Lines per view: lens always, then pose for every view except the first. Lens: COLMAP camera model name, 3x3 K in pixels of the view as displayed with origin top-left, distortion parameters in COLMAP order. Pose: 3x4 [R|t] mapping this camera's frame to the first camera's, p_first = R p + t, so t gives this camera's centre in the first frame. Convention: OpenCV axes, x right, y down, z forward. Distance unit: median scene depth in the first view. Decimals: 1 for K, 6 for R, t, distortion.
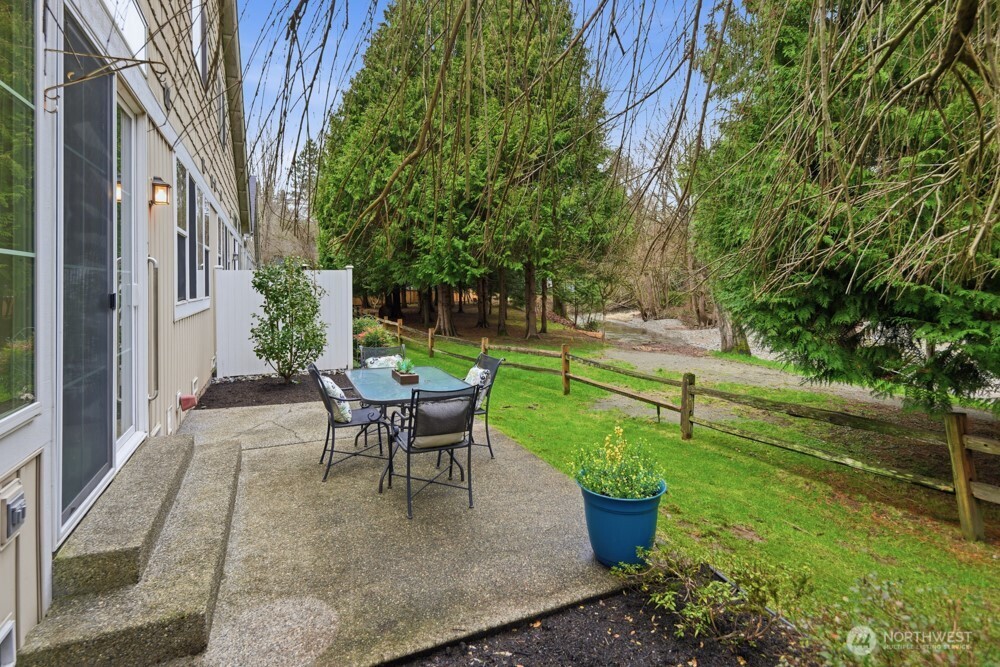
lens RADIAL K [[497.1, 0, 497.6], [0, 497.1, 293.3], [0, 0, 1]] dist [0.018351, -0.000083]
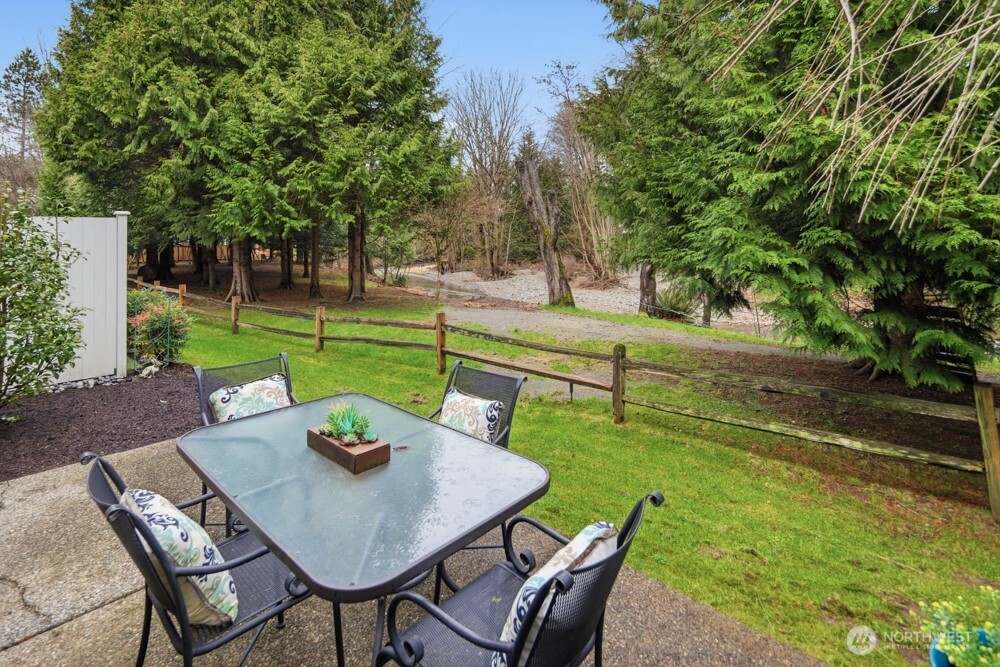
lens RADIAL K [[484.4, 0, 503.0], [0, 484.4, 238.7], [0, 0, 1]] dist [0.004459, -0.000699]
pose [[0.913196, 0.001927, 0.407517, -0.057840], [0.005595, 0.999835, -0.017265, -0.003714], [-0.407483, 0.018046, 0.913034, 0.129255]]
